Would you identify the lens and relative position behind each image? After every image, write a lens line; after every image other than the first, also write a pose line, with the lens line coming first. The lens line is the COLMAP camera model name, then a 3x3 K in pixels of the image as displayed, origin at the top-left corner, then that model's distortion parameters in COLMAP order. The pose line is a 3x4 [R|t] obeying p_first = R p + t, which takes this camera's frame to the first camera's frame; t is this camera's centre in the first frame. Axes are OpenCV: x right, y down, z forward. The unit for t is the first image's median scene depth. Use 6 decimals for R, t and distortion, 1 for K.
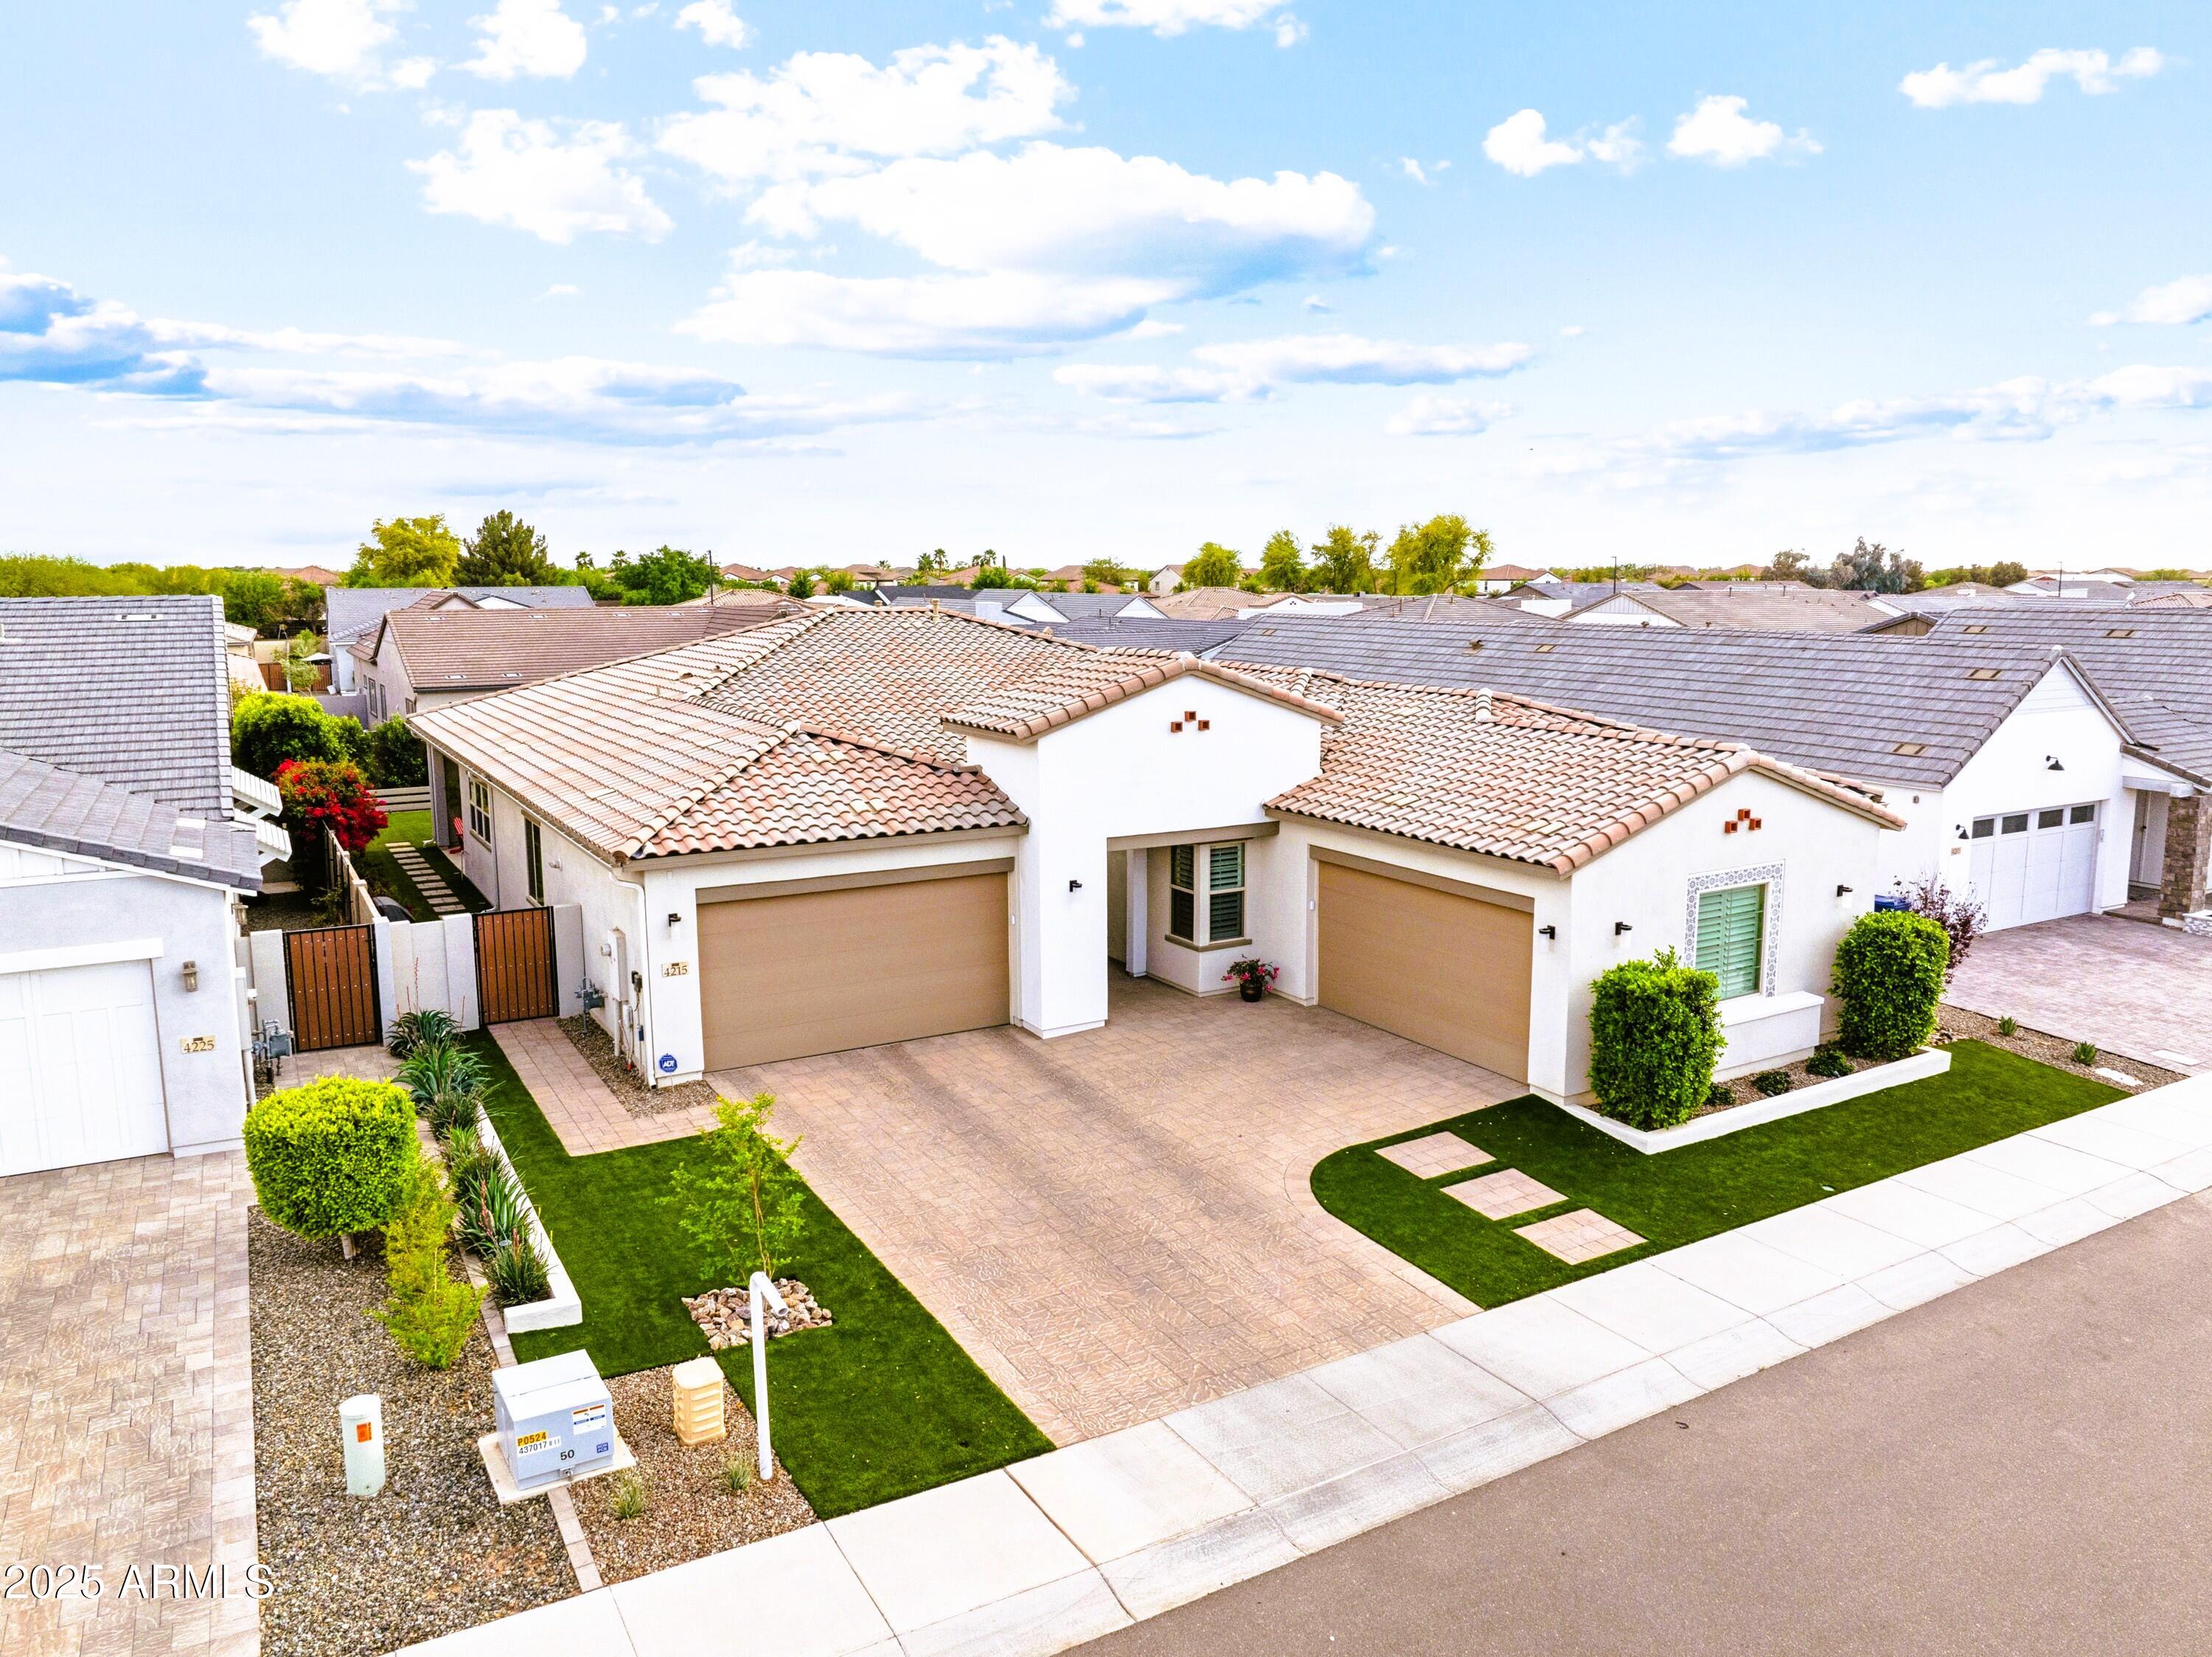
lens RADIAL K [[1578.3, 0, 1128.3], [0, 1578.3, 836.3], [0, 0, 1]] dist [-0.053807, 0.028382]
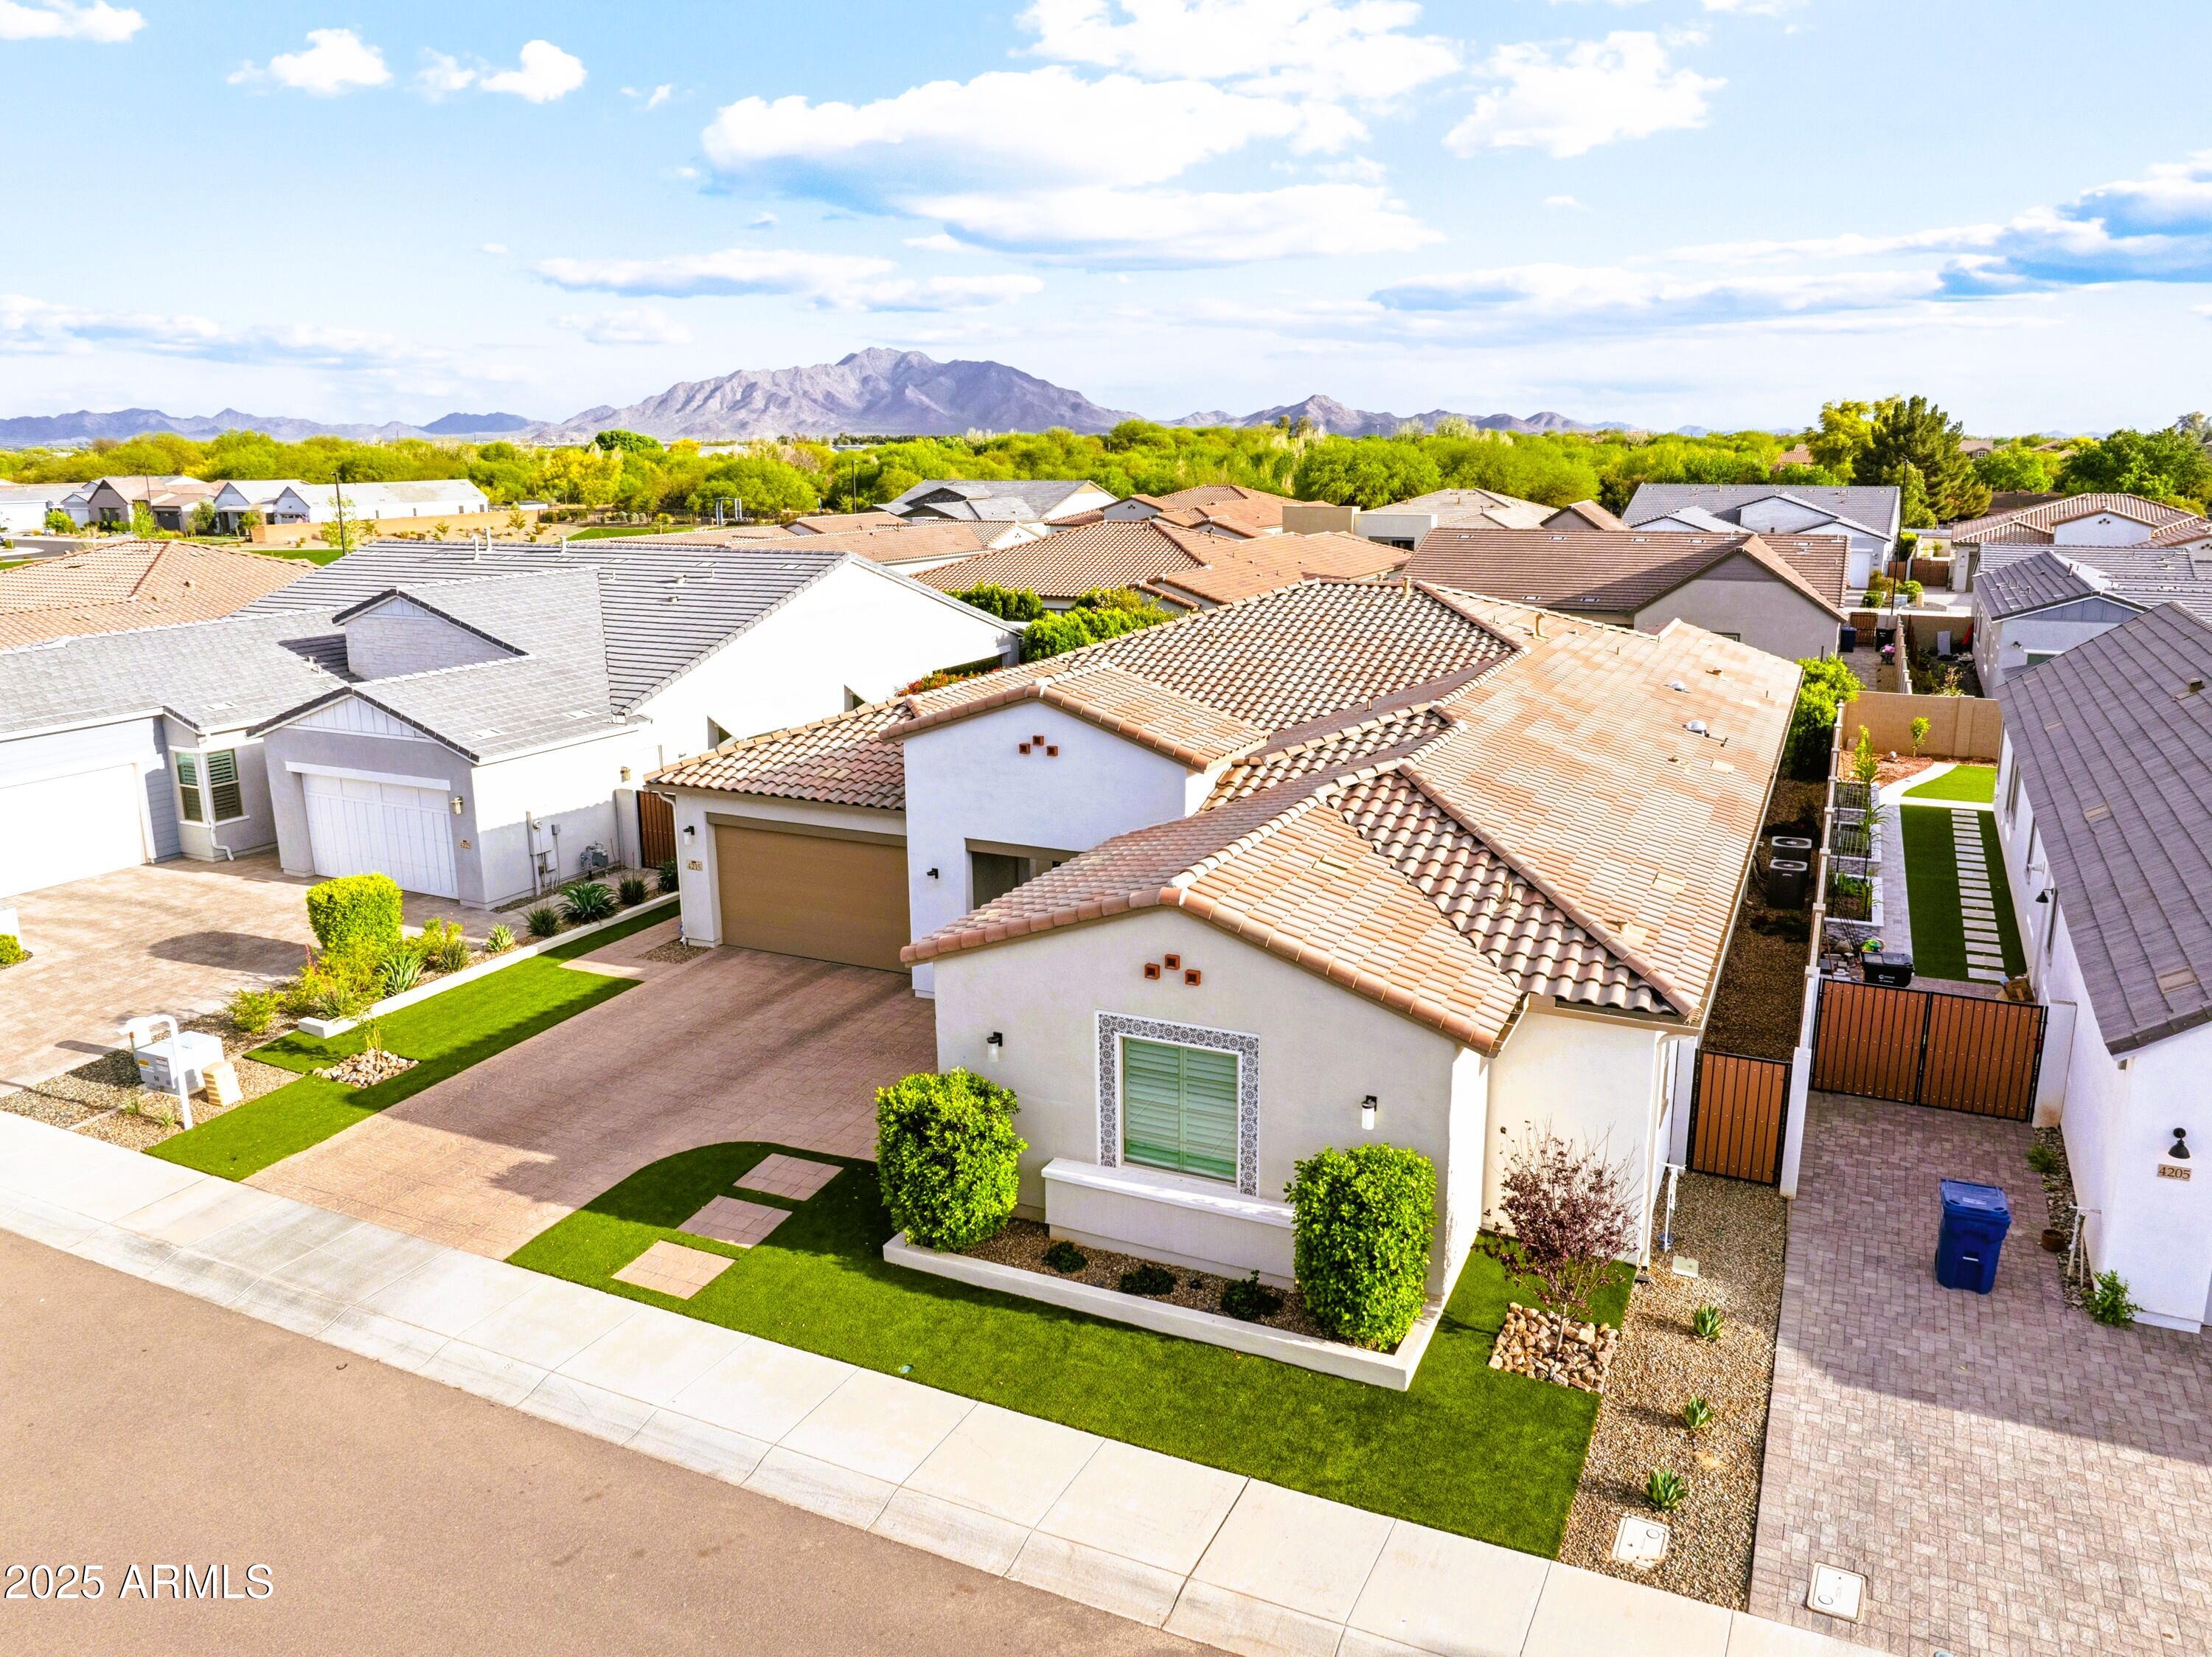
lens RADIAL K [[1578.3, 0, 1128.3], [0, 1578.3, 836.3], [0, 0, 1]] dist [-0.053807, 0.028382]
pose [[0.553196, 0.198841, -0.808972, 1.089883], [-0.127998, 0.979853, 0.153314, -0.212744], [0.823159, 0.018734, 0.567502, 0.532179]]
